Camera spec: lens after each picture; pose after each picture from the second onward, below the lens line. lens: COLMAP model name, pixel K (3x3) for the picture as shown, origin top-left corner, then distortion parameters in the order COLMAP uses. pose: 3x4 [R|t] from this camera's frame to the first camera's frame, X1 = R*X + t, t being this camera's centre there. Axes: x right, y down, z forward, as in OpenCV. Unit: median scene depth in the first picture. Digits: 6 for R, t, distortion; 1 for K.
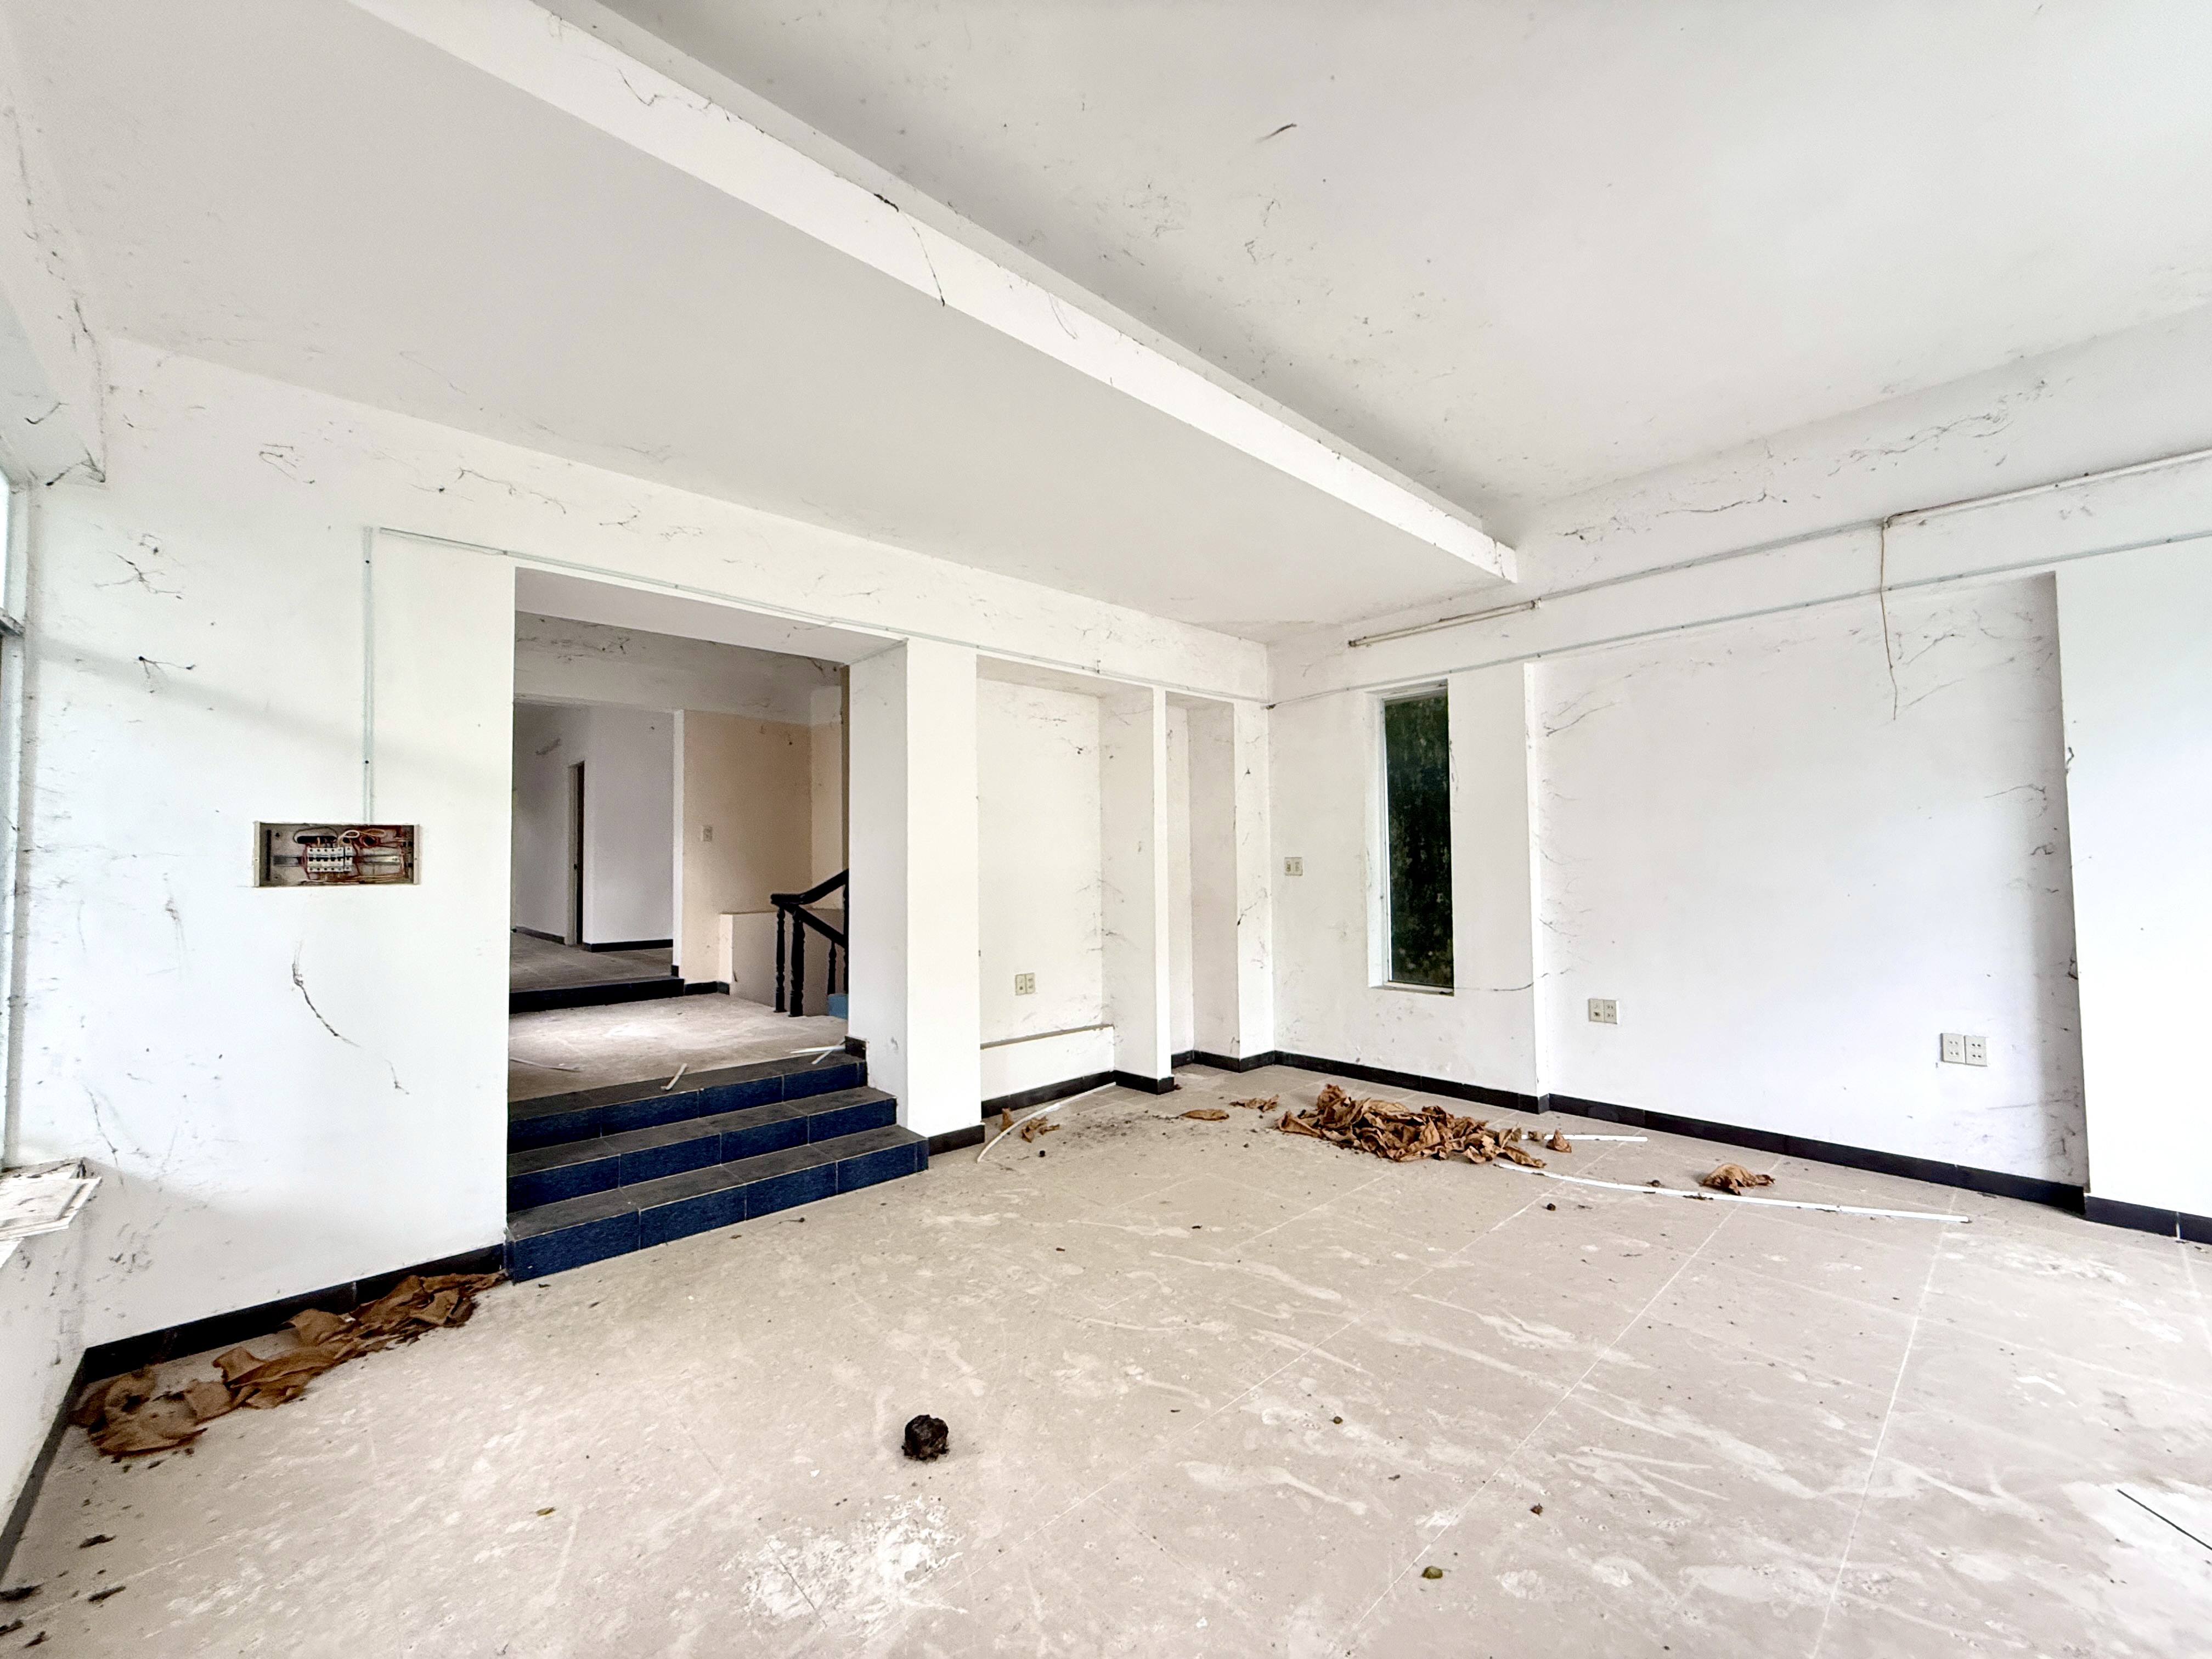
lens RADIAL K [[882.6, 0, 1100.6], [0, 882.6, 831.6], [0, 0, 1]] dist [0.001560, -0.000146]
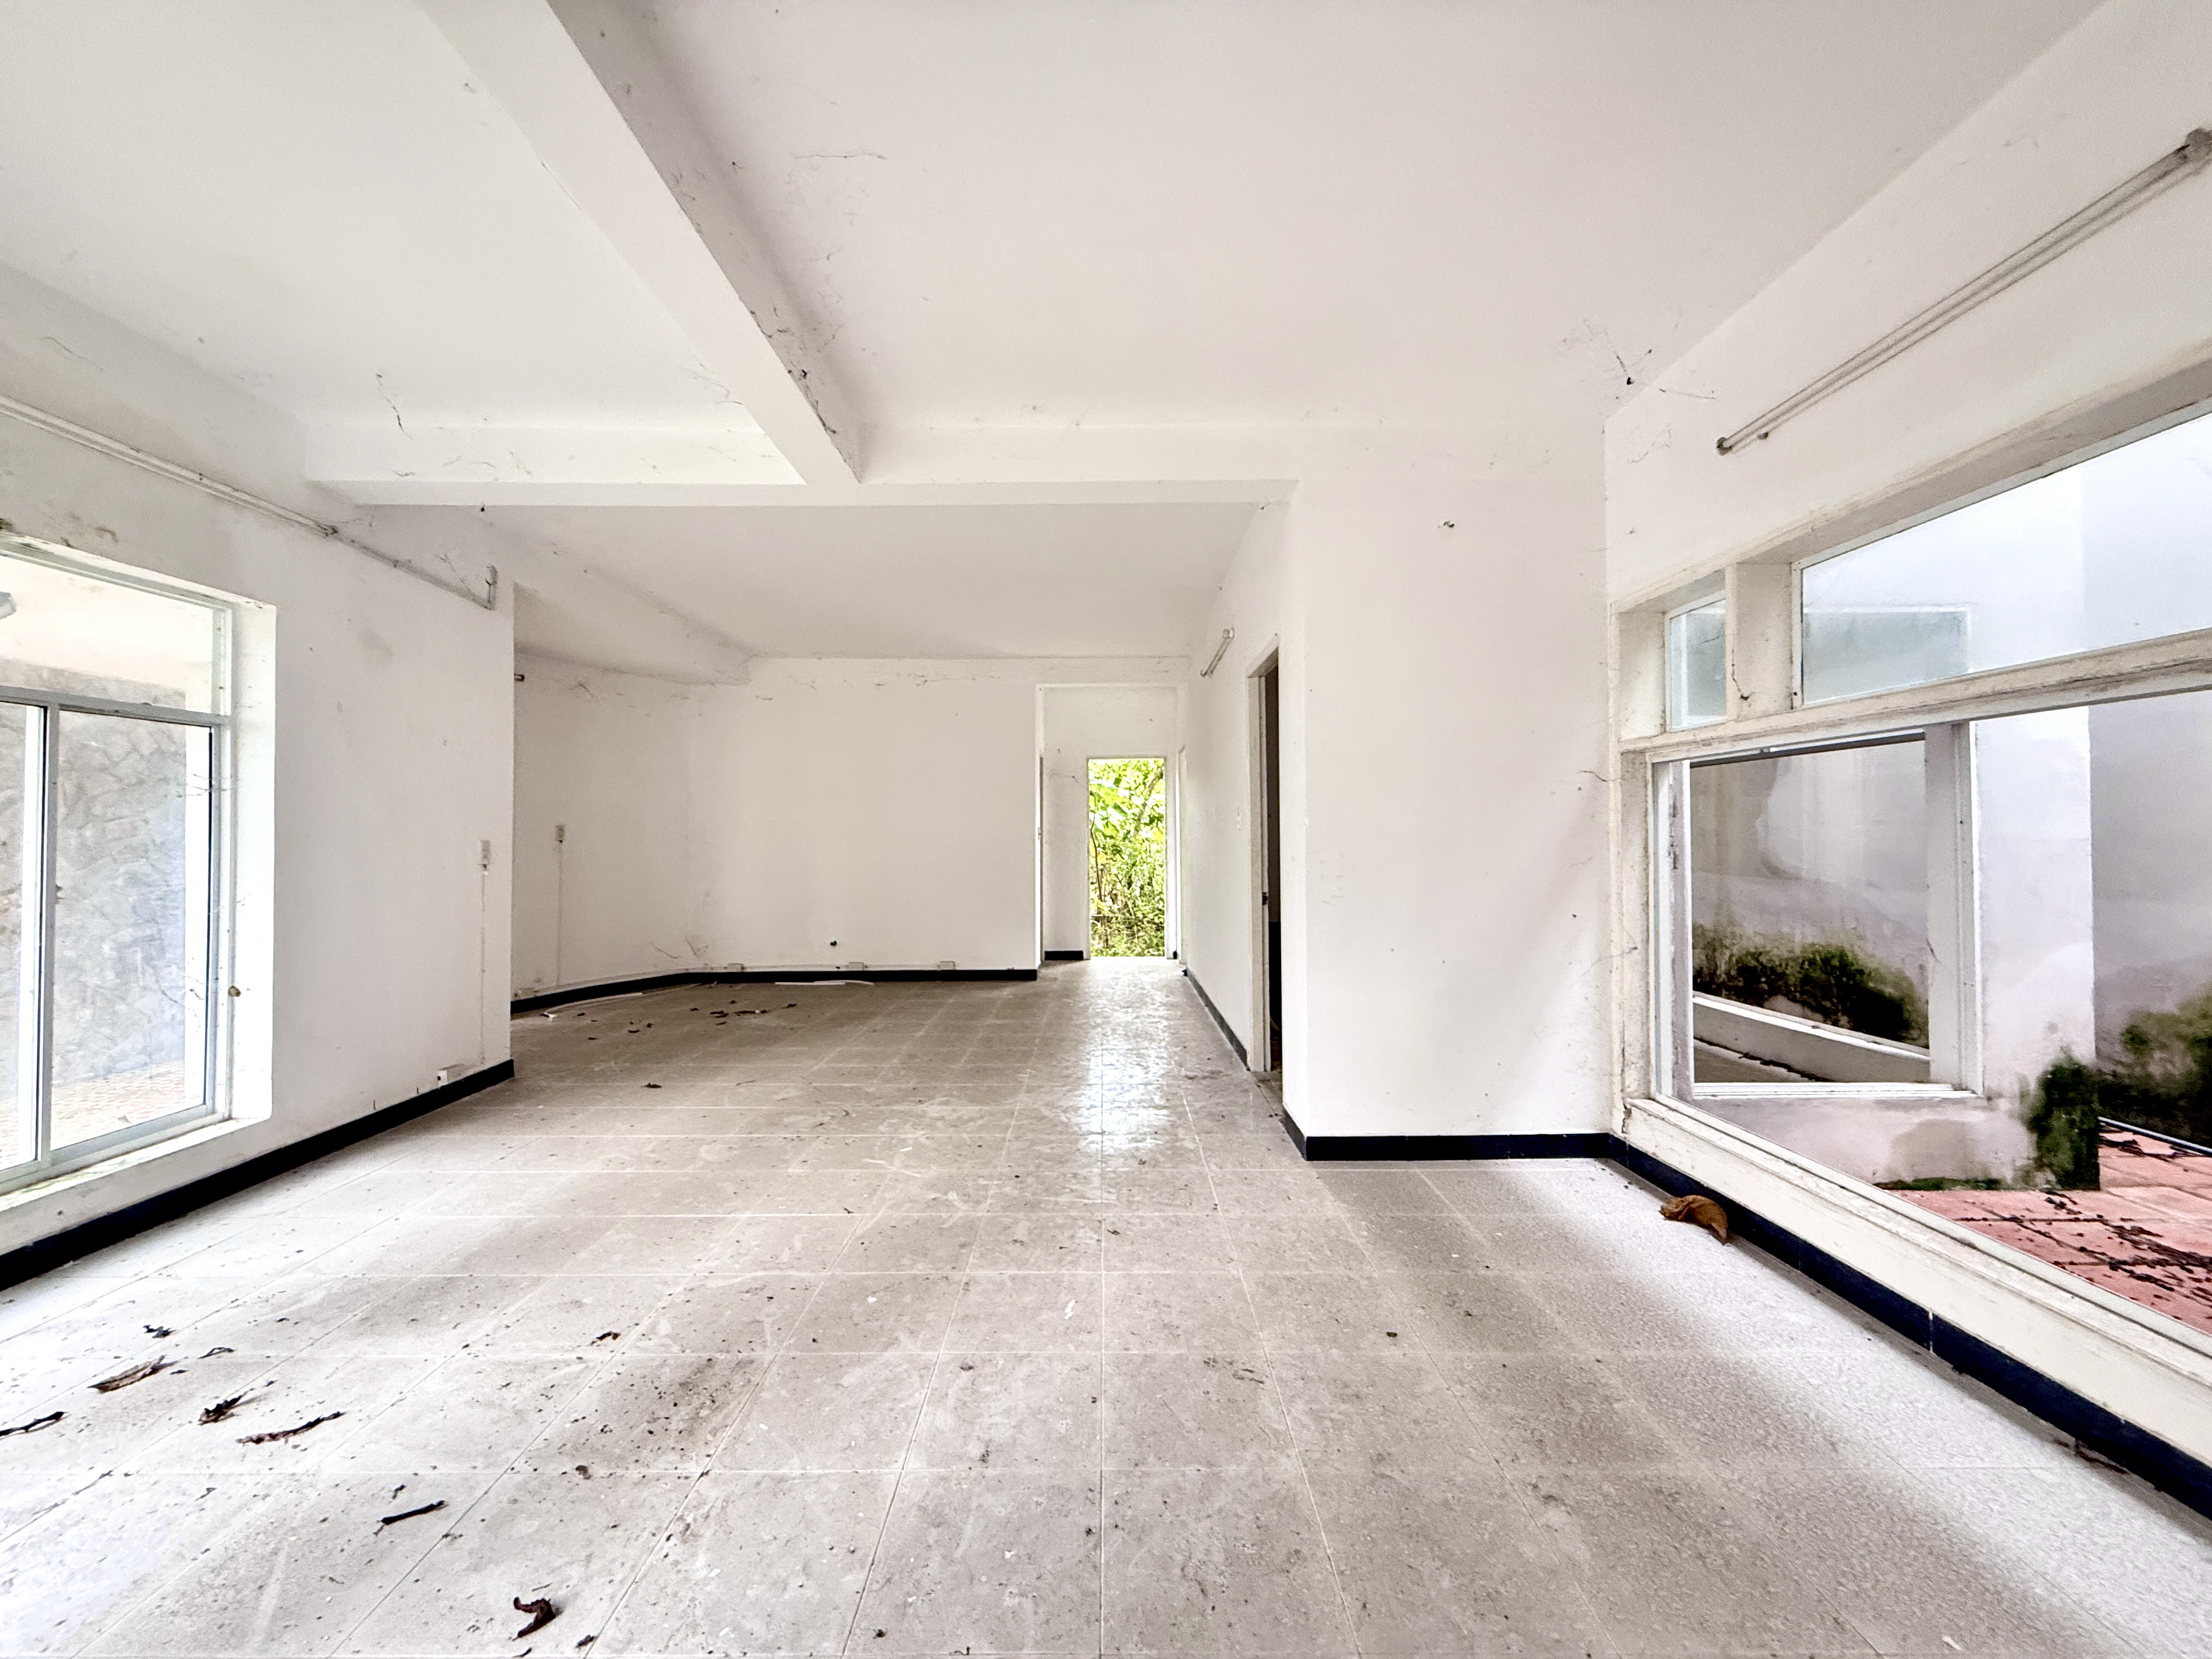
lens RADIAL K [[882.6, 0, 1100.6], [0, 882.6, 831.6], [0, 0, 1]] dist [0.001560, -0.000146]
pose [[0.745938, -0.000670, -0.666016, -0.867239], [0.024942, 0.999326, 0.026930, -0.021557], [0.665549, -0.036700, 0.745452, 1.479604]]
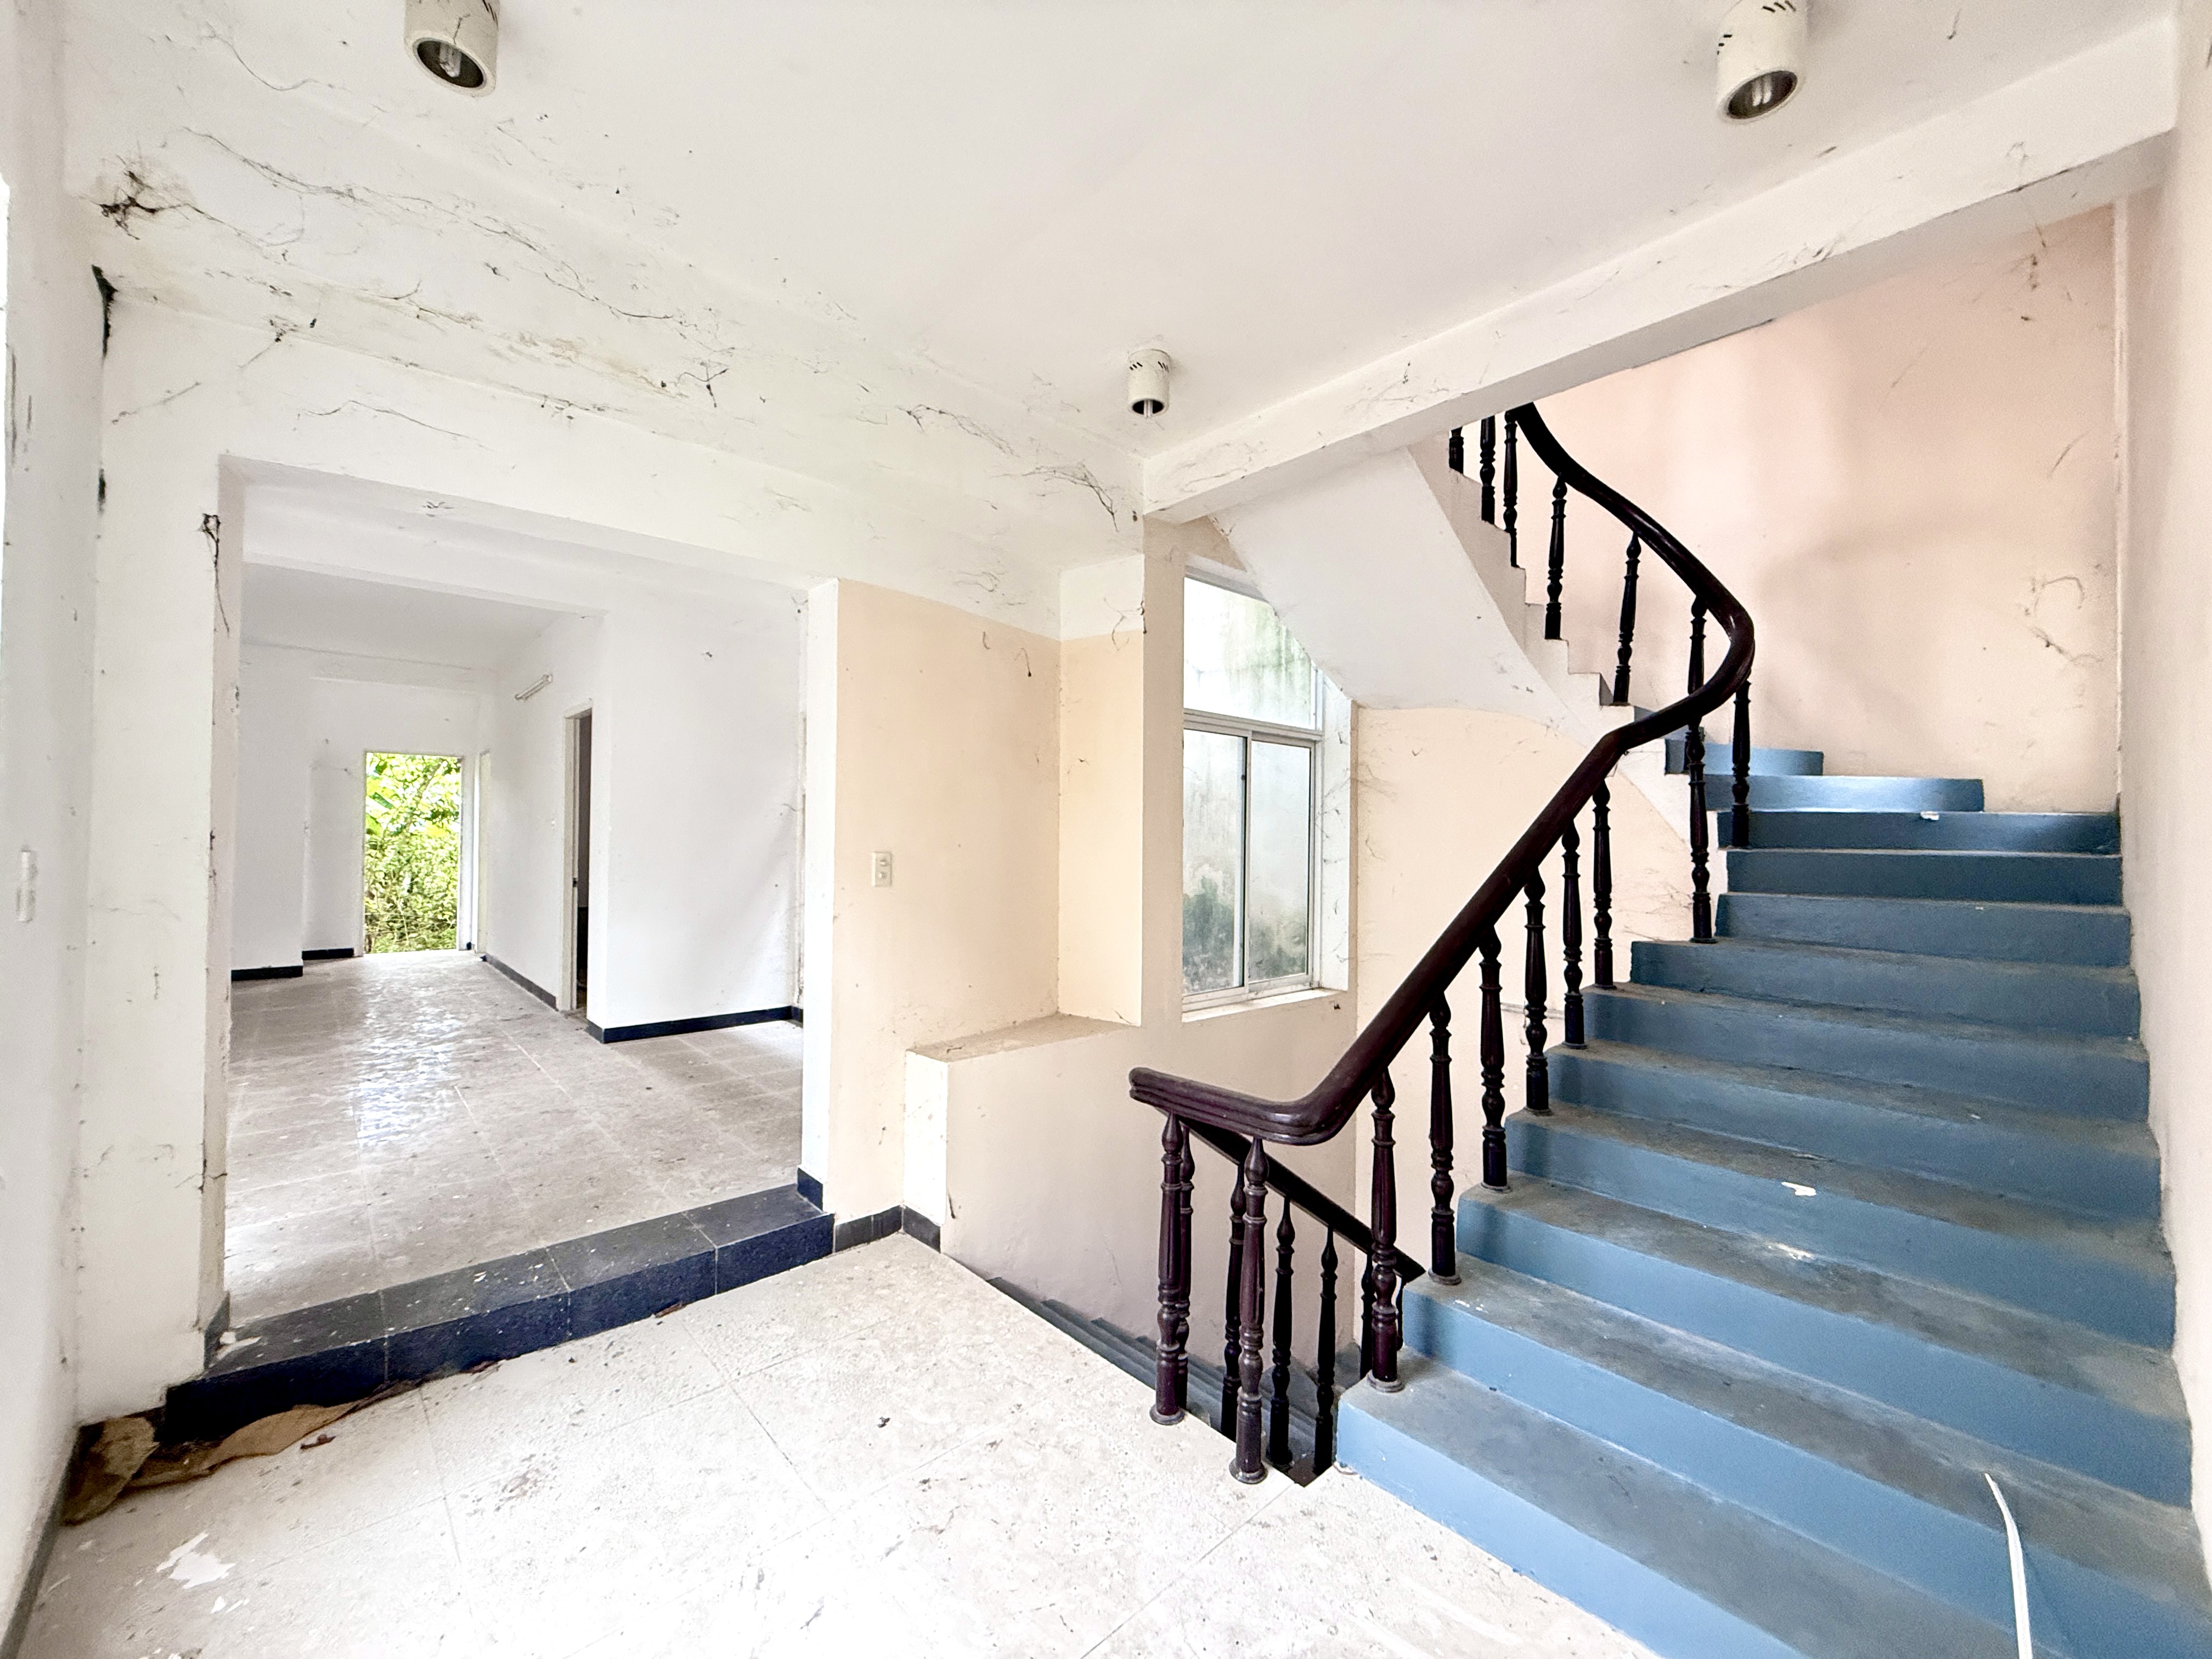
lens RADIAL K [[882.6, 0, 1100.6], [0, 882.6, 831.6], [0, 0, 1]] dist [0.001560, -0.000146]
pose [[0.999720, 0.023371, 0.003770, -0.565515], [-0.023467, 0.999329, 0.028130, -0.052228], [-0.003110, -0.028211, 0.999597, 0.938294]]
